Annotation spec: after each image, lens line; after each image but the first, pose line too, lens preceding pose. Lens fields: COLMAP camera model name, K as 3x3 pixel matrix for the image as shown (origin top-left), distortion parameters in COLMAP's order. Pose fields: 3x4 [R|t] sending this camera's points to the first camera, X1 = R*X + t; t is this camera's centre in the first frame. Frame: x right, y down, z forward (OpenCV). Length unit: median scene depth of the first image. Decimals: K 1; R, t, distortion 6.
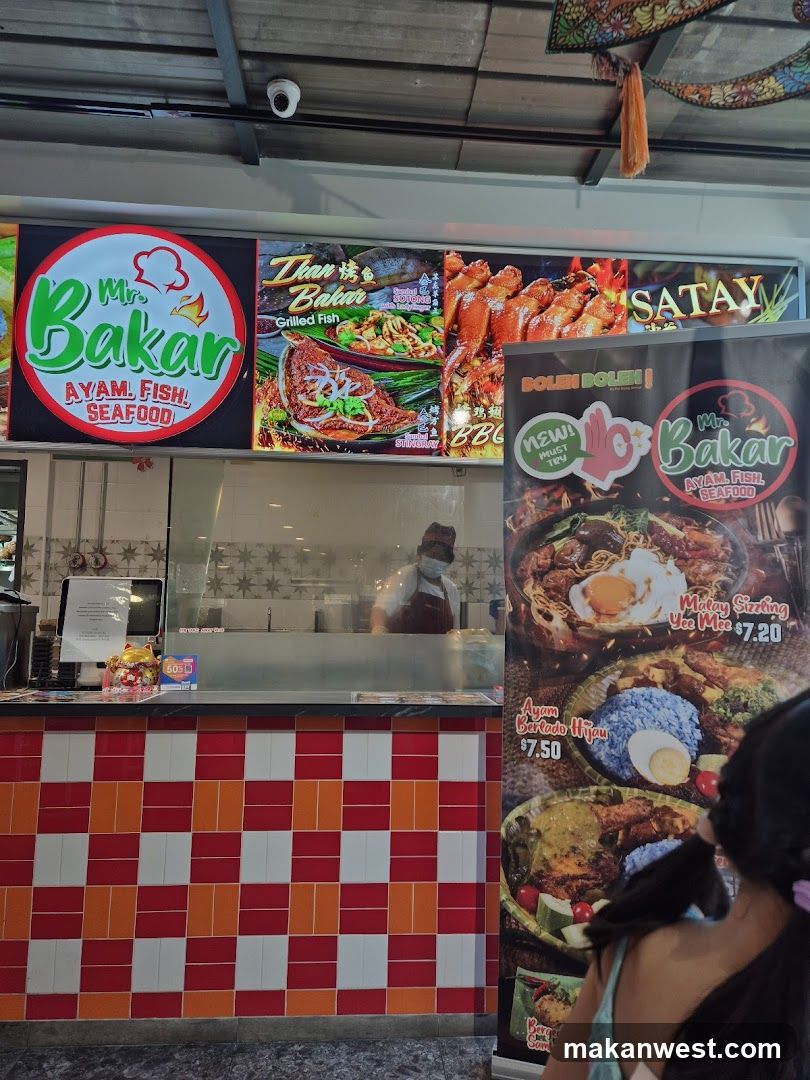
lens RADIAL K [[755.2, 0, 411.8], [0, 755.2, 547.2], [0, 0, 1]] dist [0.096041, -0.091464]
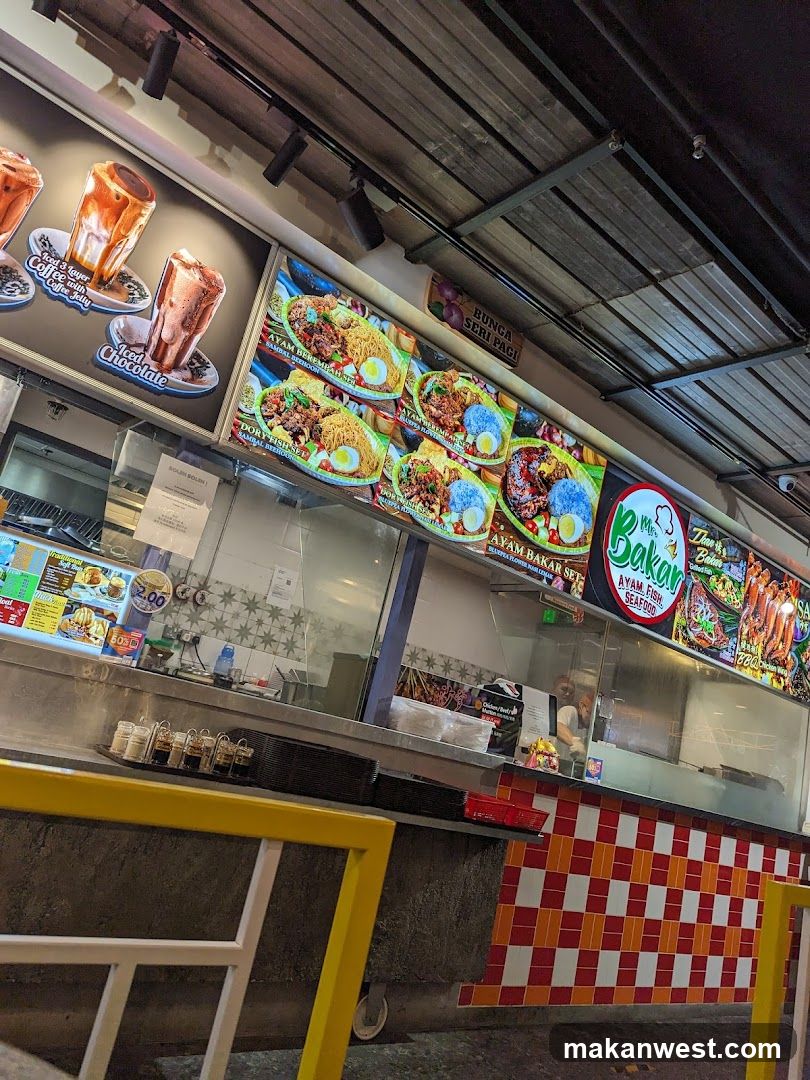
lens RADIAL K [[729.7, 0, 388.4], [0, 729.7, 545.5], [0, 0, 1]] dist [0.081597, -0.086994]
pose [[0.816858, 0.304217, 0.490098, -1.492294], [-0.272407, 0.952360, -0.137129, 0.055914], [-0.508466, -0.021492, 0.860814, -0.026813]]
